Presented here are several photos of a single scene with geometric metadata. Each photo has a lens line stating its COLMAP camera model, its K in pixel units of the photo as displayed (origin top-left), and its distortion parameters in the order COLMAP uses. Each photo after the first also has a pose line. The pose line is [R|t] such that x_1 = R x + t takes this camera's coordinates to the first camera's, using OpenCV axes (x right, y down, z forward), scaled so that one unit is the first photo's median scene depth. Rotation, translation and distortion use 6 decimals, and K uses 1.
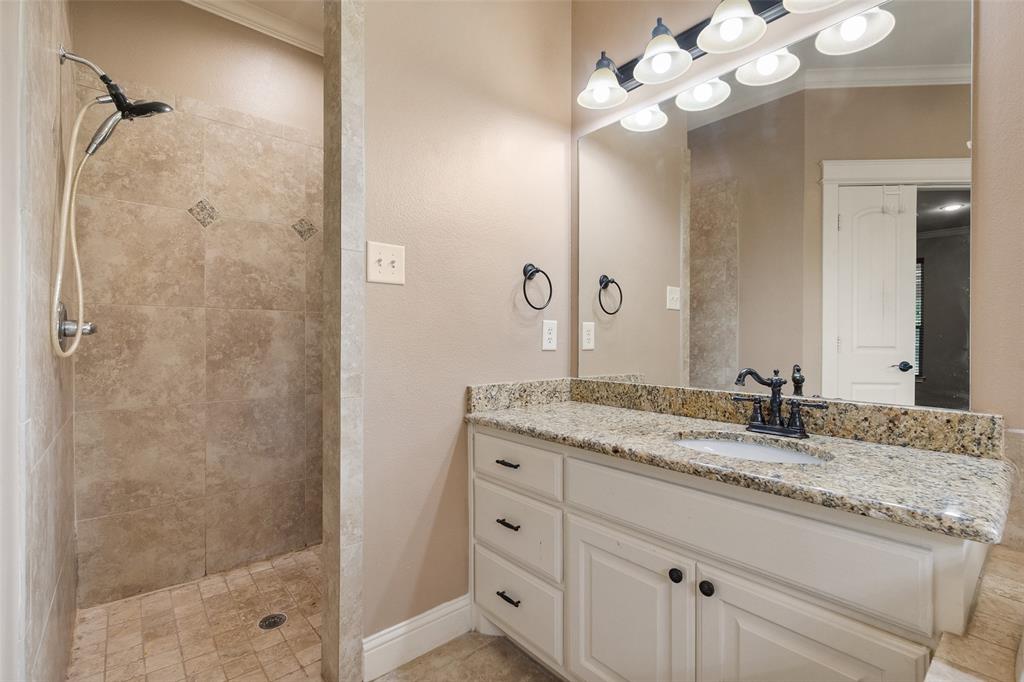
lens RADIAL K [[453.9, 0, 511.8], [0, 453.9, 339.0], [0, 0, 1]] dist [-0.004962, -0.000594]
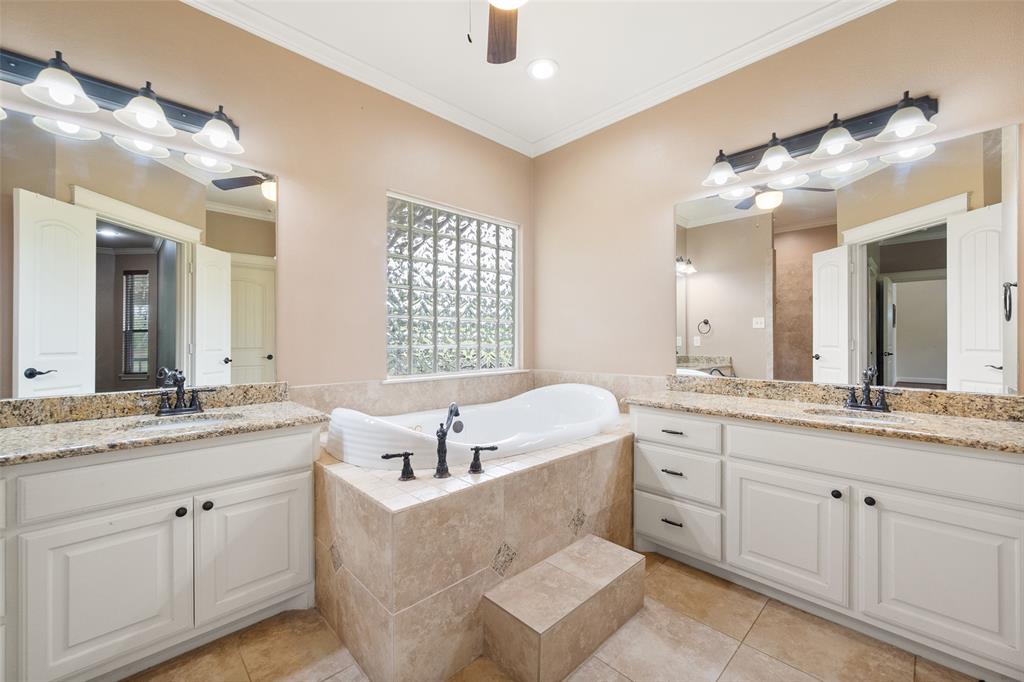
lens RADIAL K [[408.2, 0, 511.5], [0, 408.2, 338.3], [0, 0, 1]] dist [-0.003498, 0.000101]
pose [[-0.078158, 0.001442, 0.996940, -0.927396], [-0.002031, 0.999997, -0.001605, -0.043581], [-0.996939, -0.002151, -0.078155, 0.019910]]
